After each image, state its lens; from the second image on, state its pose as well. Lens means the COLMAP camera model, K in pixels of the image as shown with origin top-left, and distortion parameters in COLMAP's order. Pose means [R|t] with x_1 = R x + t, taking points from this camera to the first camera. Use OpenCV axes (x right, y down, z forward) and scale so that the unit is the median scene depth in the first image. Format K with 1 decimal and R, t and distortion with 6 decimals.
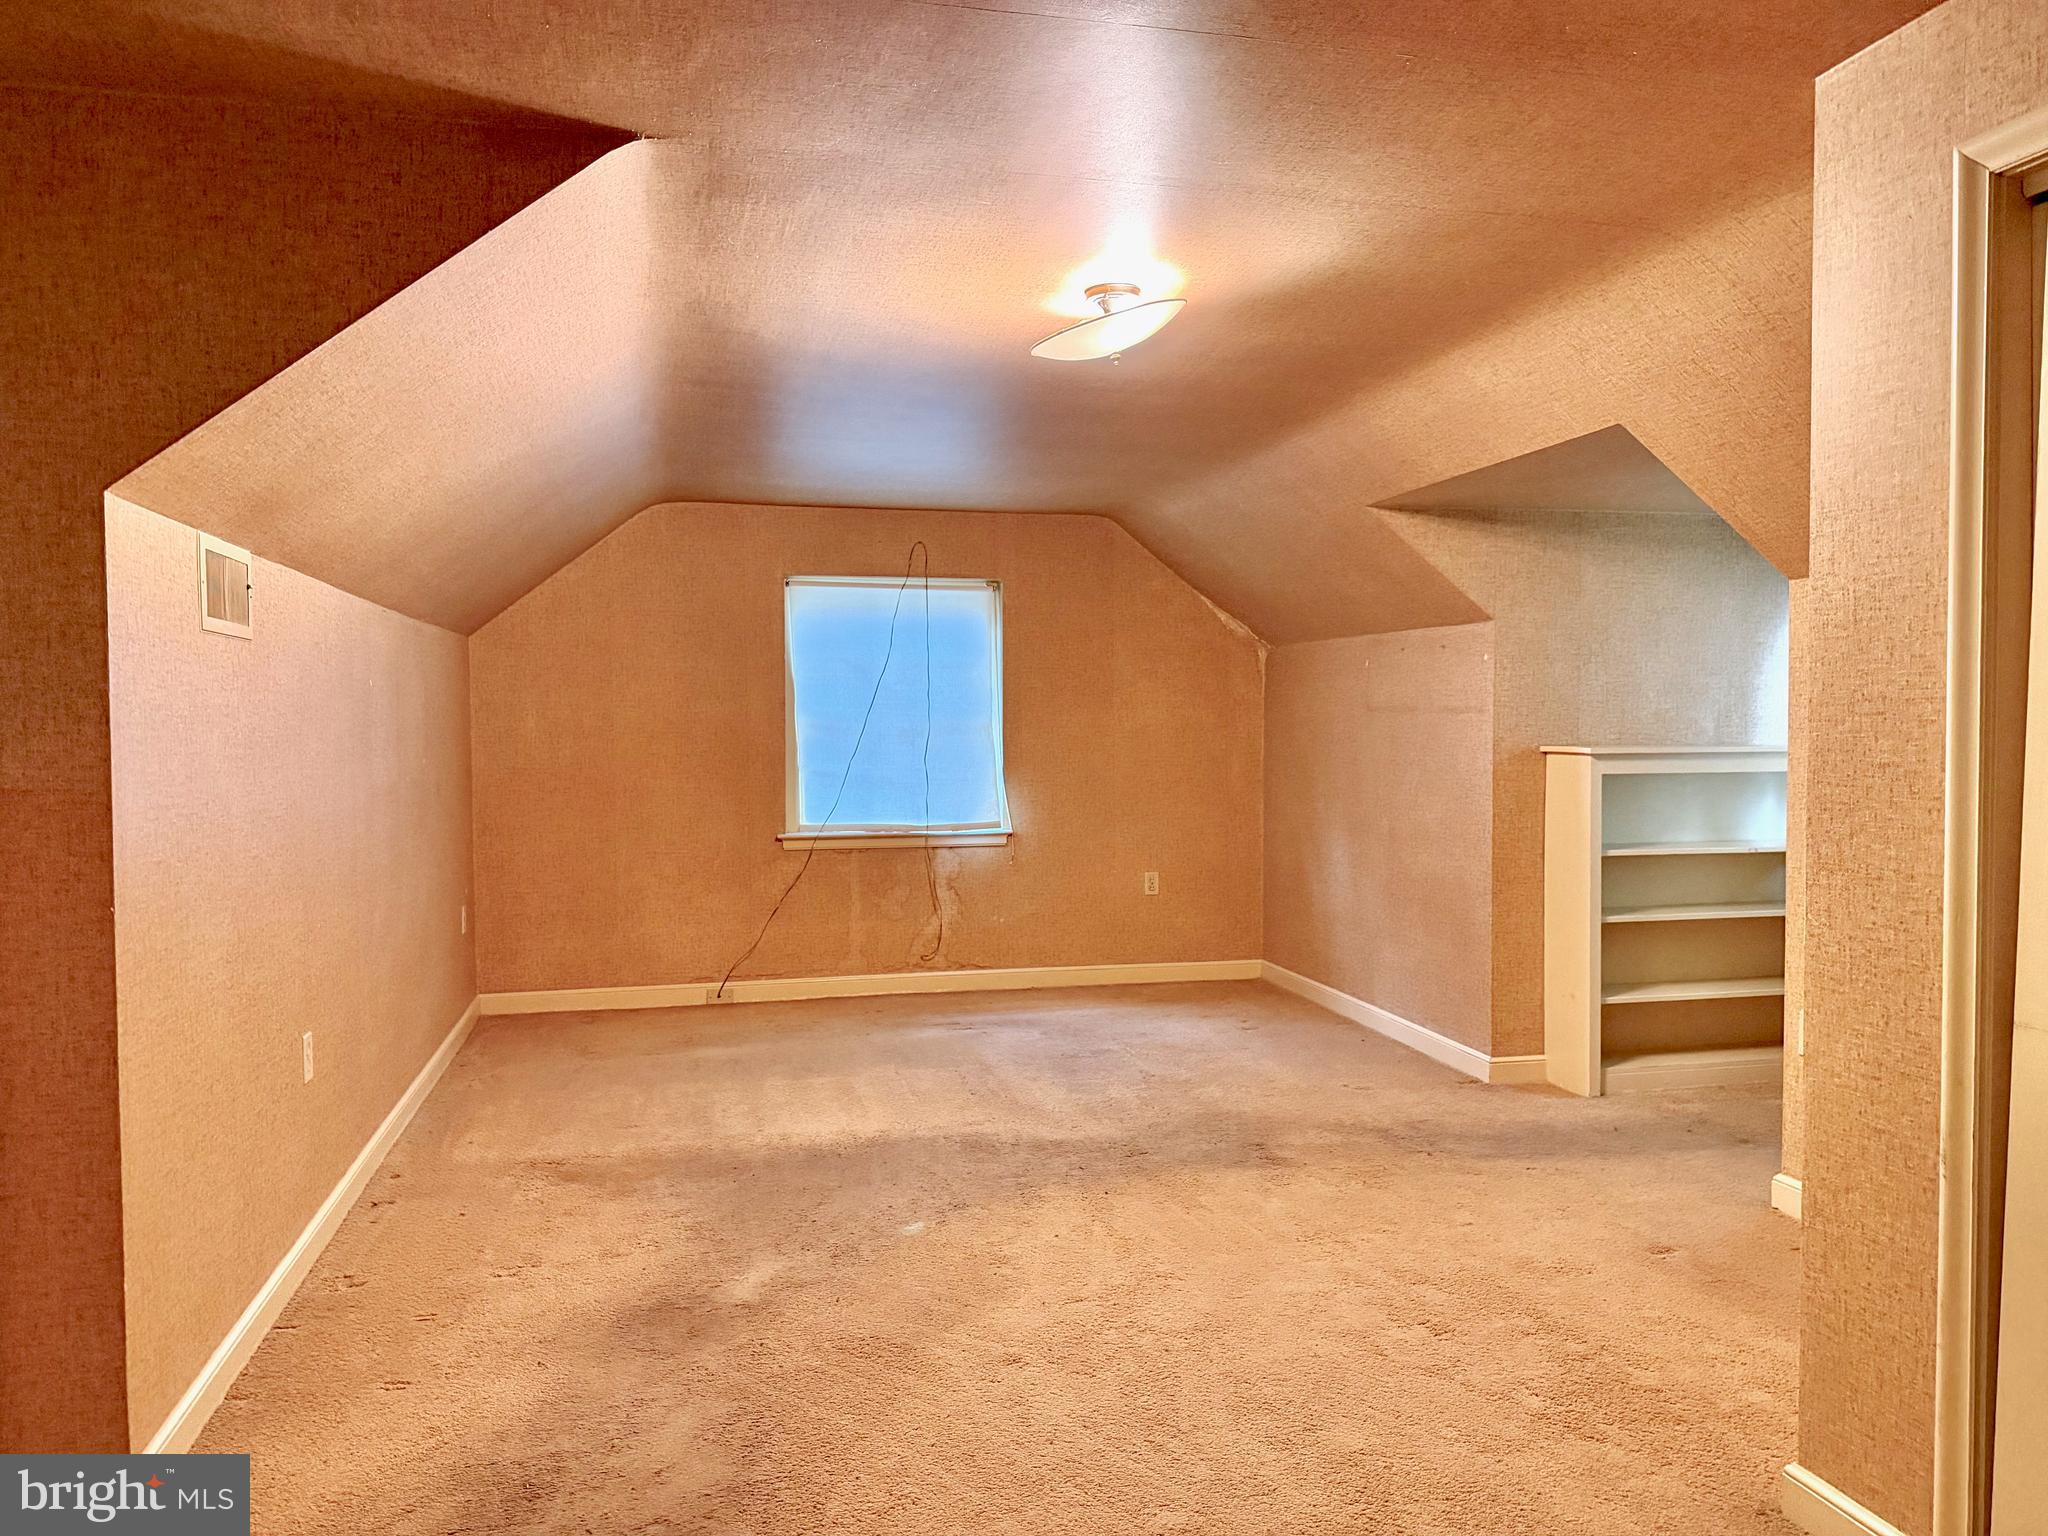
lens RADIAL K [[1396.7, 0, 1024.0], [0, 1396.7, 768.0], [0, 0, 1]] dist [0.179195, -0.268516]
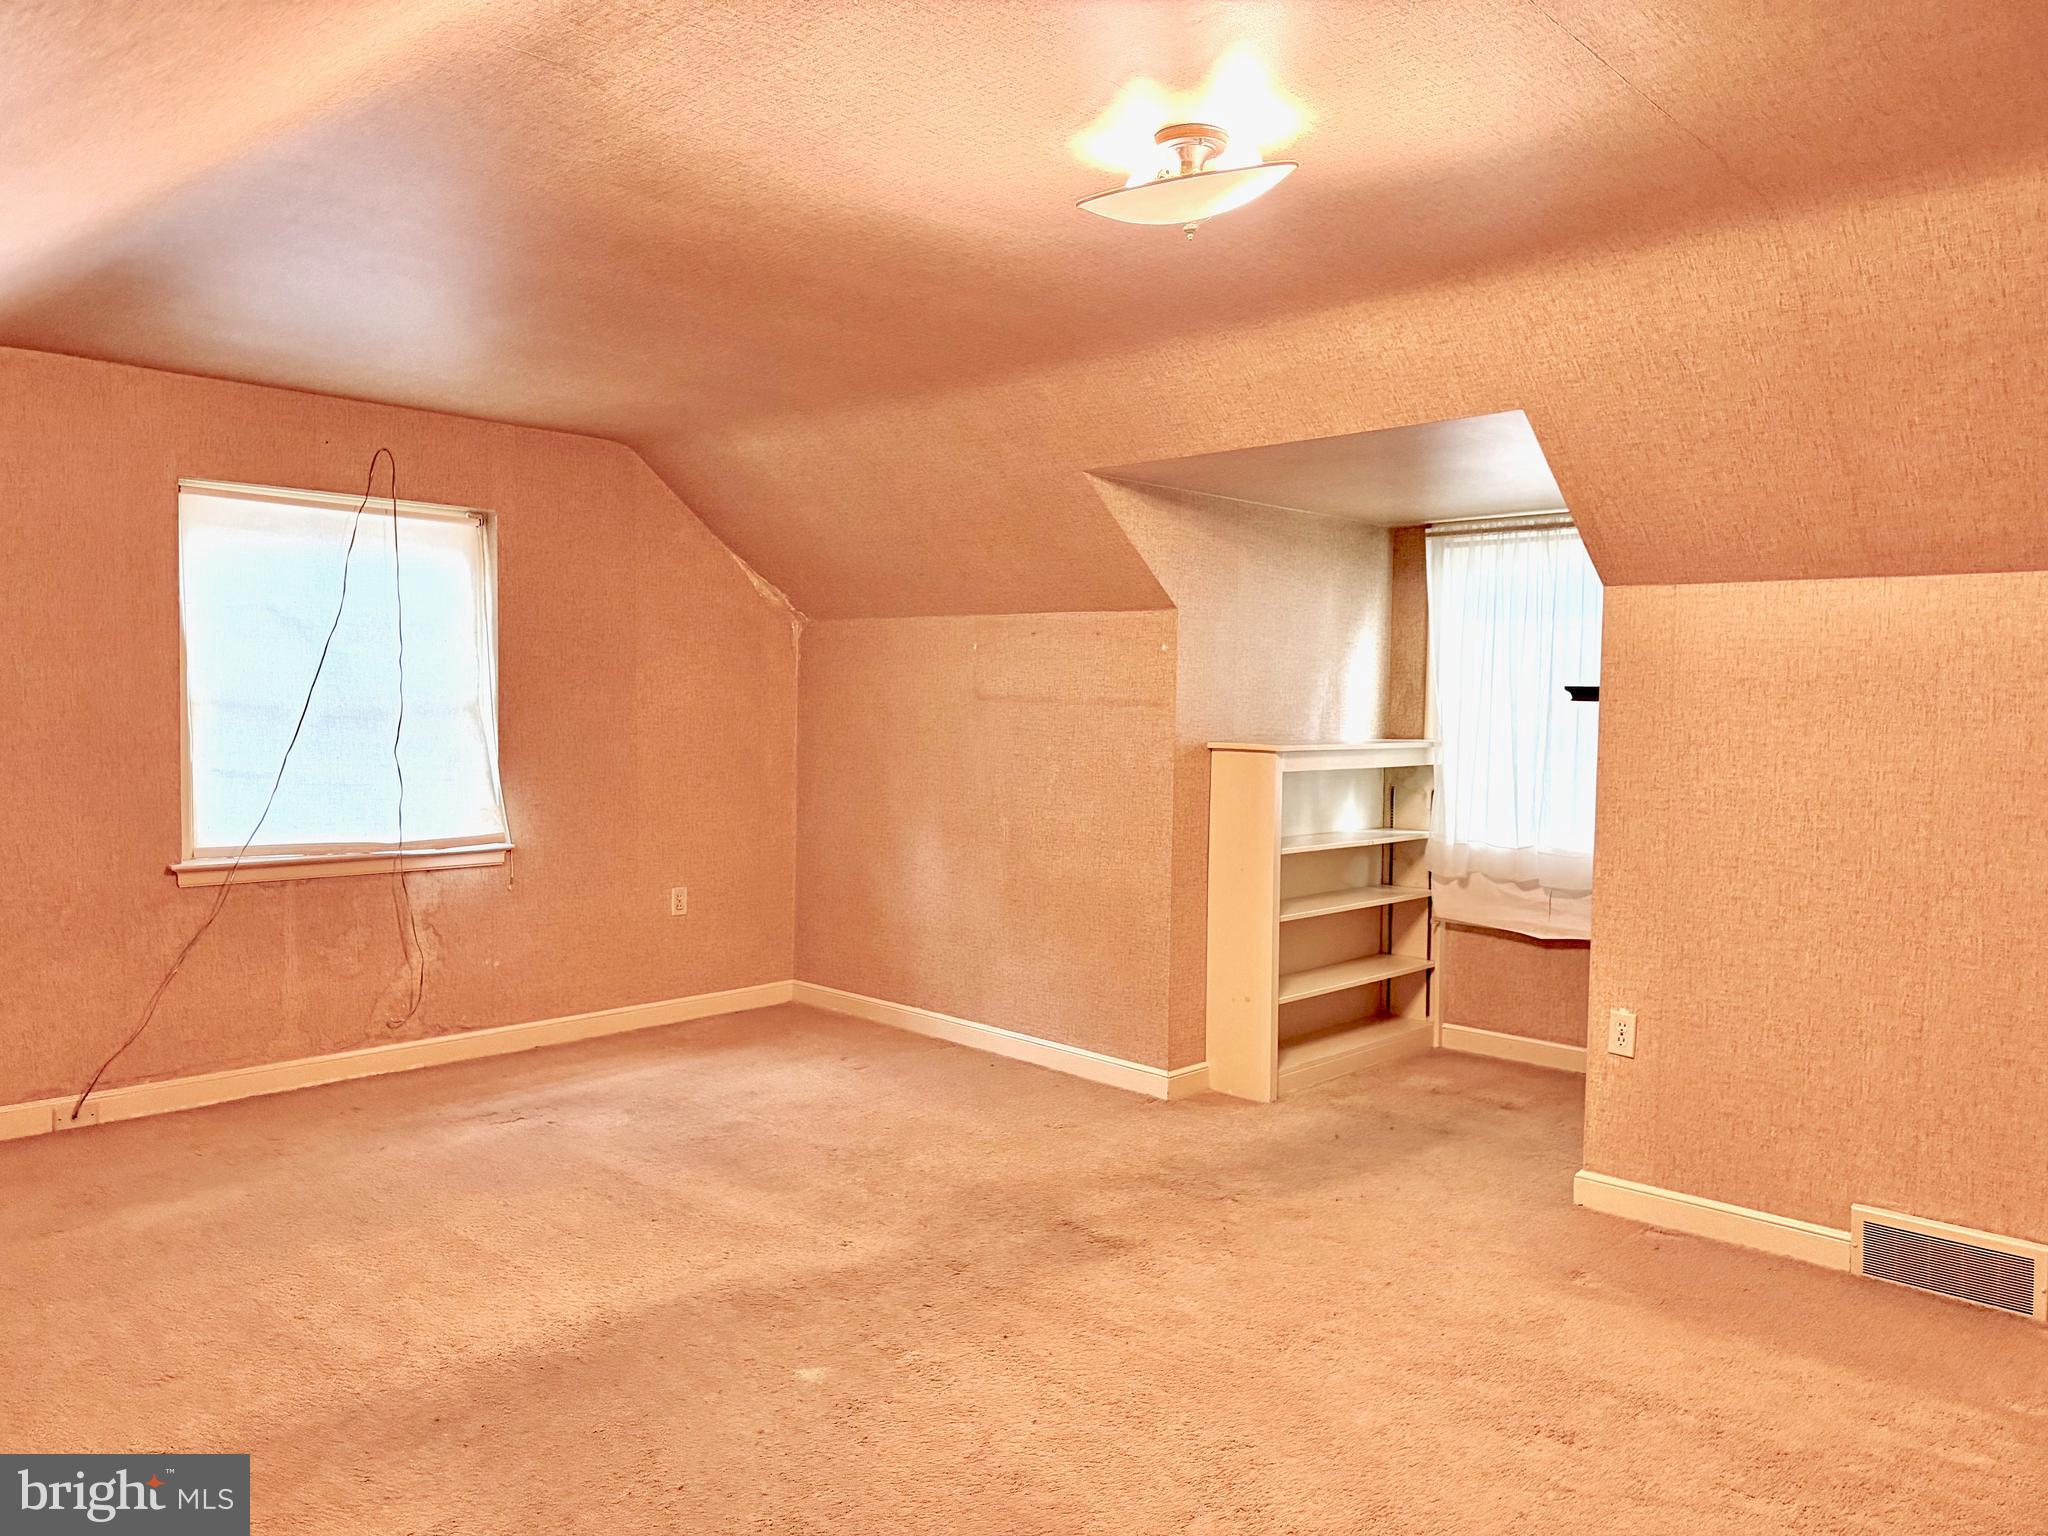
lens RADIAL K [[1418.5, 0, 1024.0], [0, 1418.5, 768.0], [0, 0, 1]] dist [0.100236, -0.127718]
pose [[0.842205, -0.007817, 0.539101, -0.219314], [-0.001771, 0.999849, 0.017266, -0.012196], [-0.539155, -0.015496, 0.842064, 0.219781]]
